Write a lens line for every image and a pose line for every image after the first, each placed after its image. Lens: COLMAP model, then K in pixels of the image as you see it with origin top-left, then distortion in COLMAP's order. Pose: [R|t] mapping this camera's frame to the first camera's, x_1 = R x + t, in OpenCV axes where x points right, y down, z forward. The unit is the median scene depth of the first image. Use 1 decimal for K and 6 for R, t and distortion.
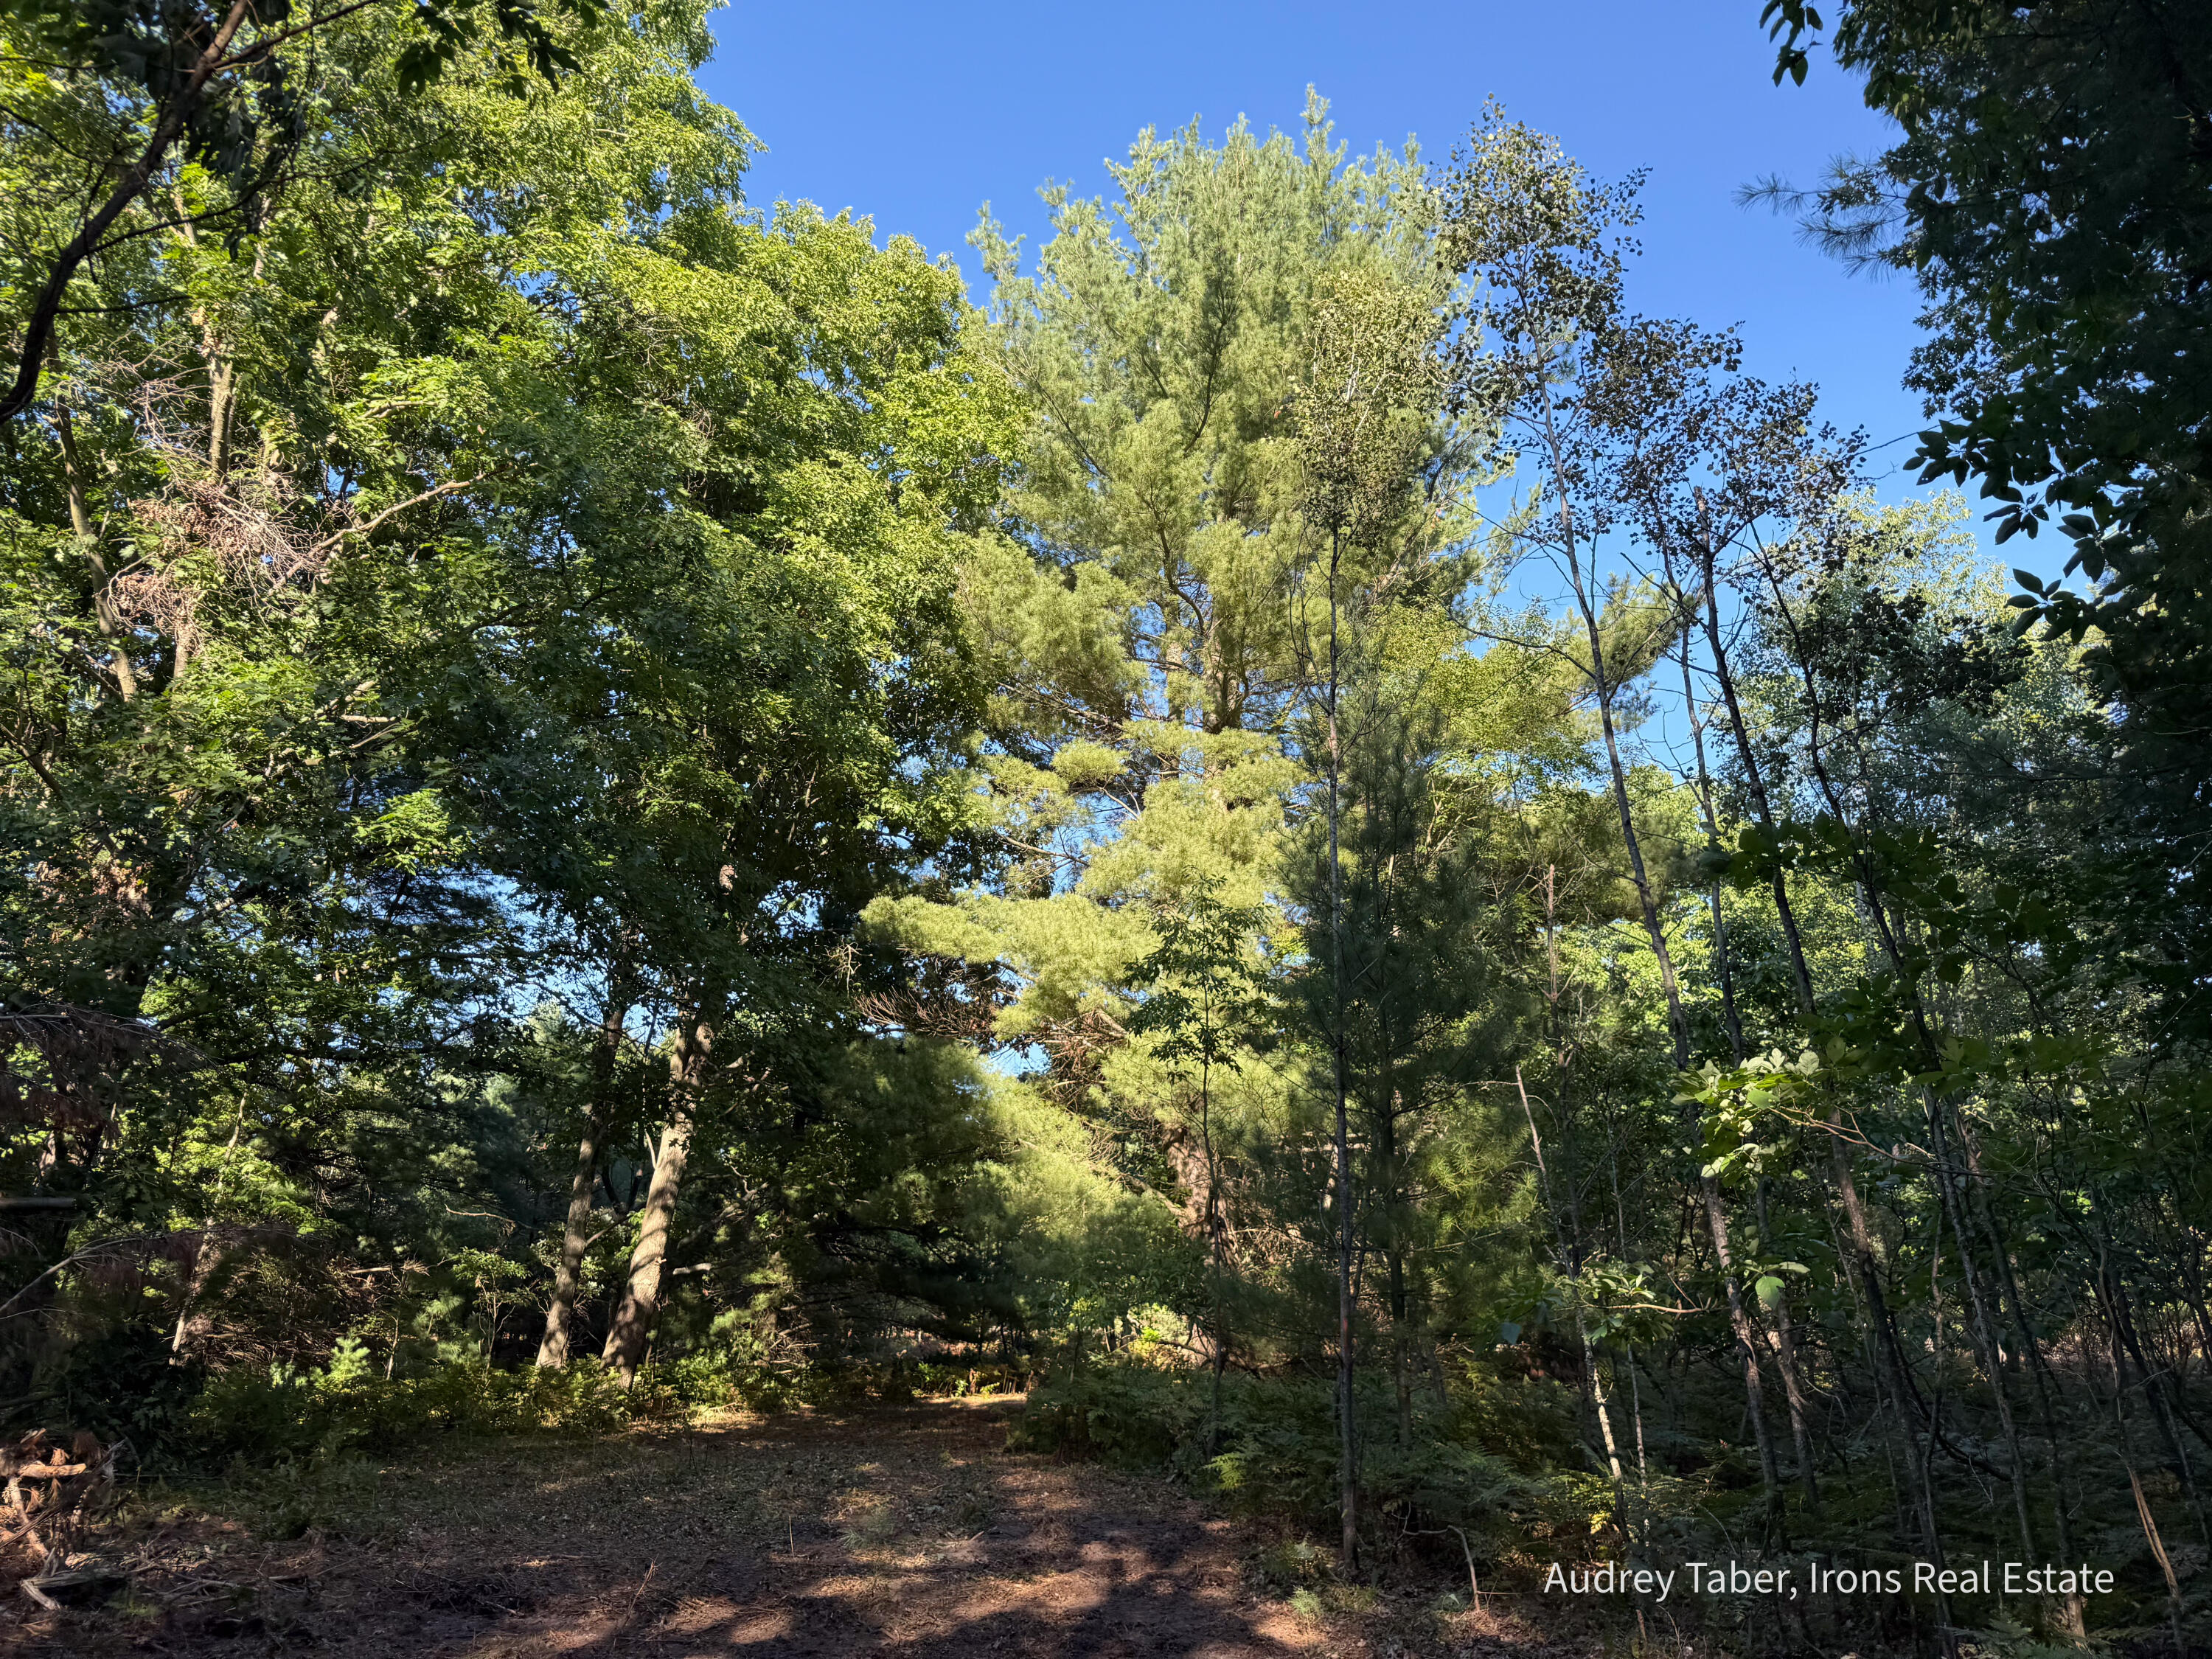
lens RADIAL K [[1535.9, 0, 1095.6], [0, 1535.9, 824.4], [0, 0, 1]] dist [0.038683, -0.004480]
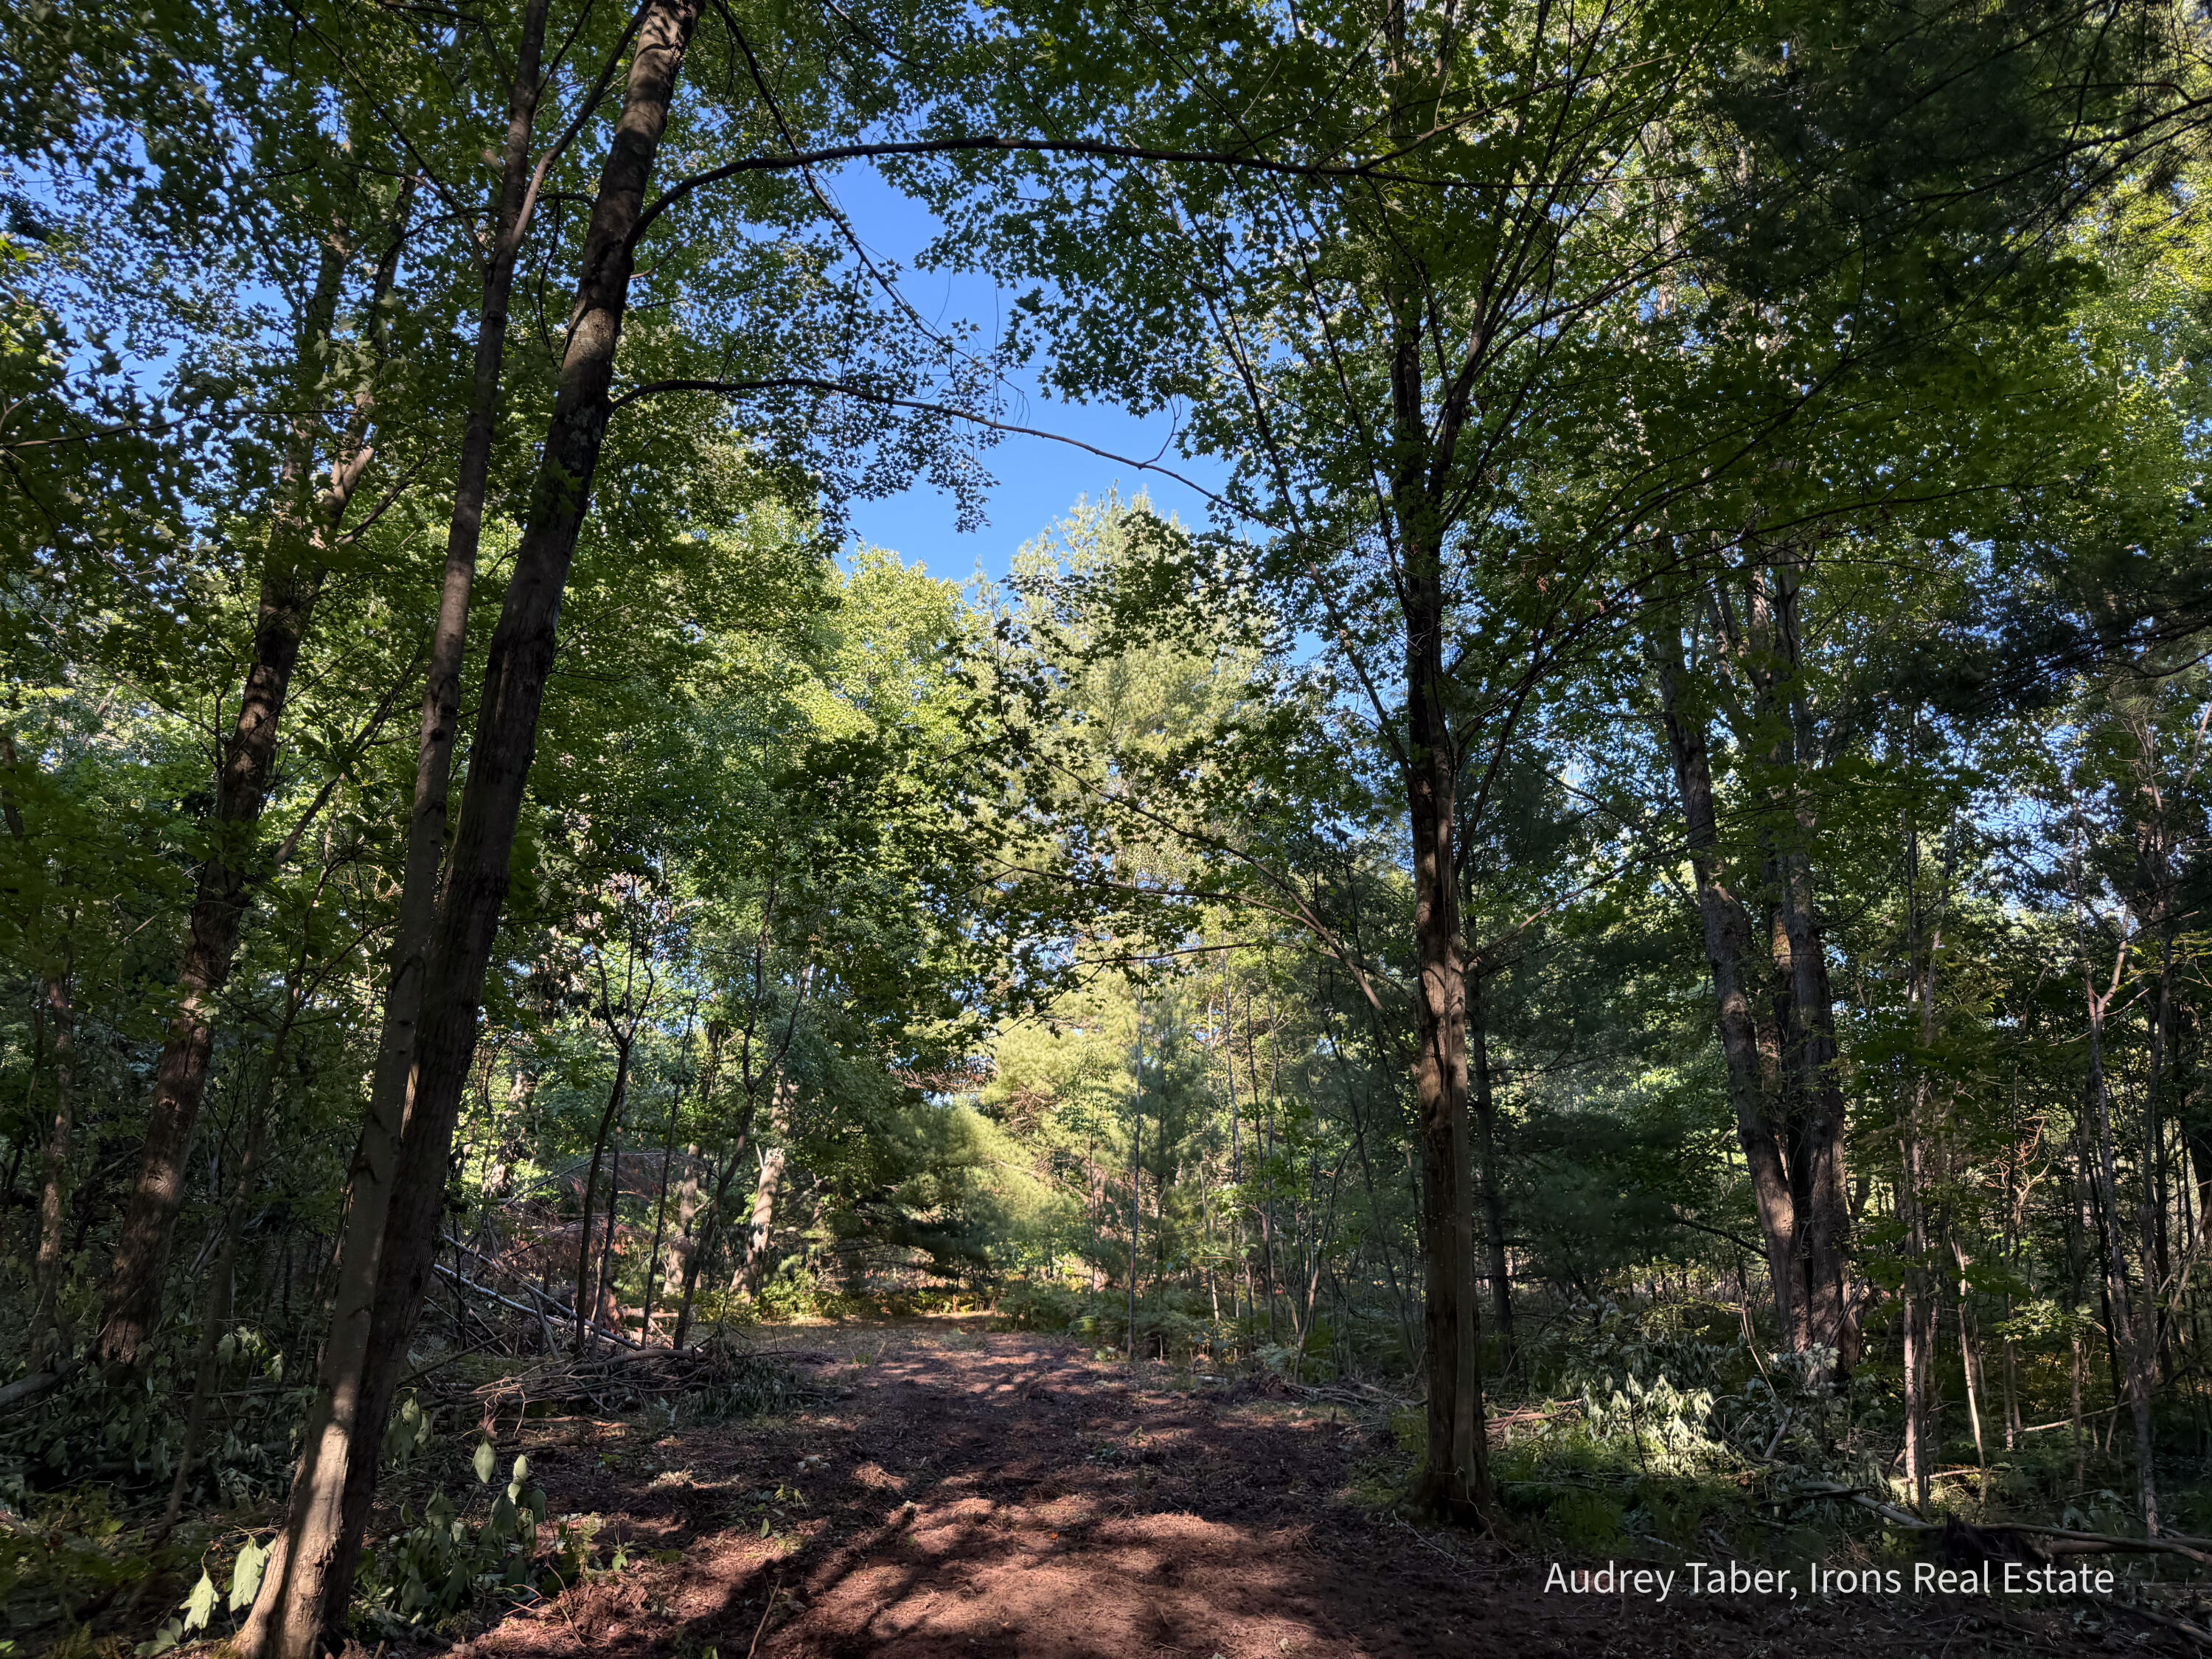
lens RADIAL K [[1535.9, 0, 1113.5], [0, 1535.9, 833.3], [0, 0, 1]] dist [0.038683, -0.004480]
pose [[0.999024, 0.012272, 0.042433, 0.004632], [-0.013961, 0.999112, 0.039741, -0.157754], [-0.041907, -0.040295, 0.998309, -0.487155]]
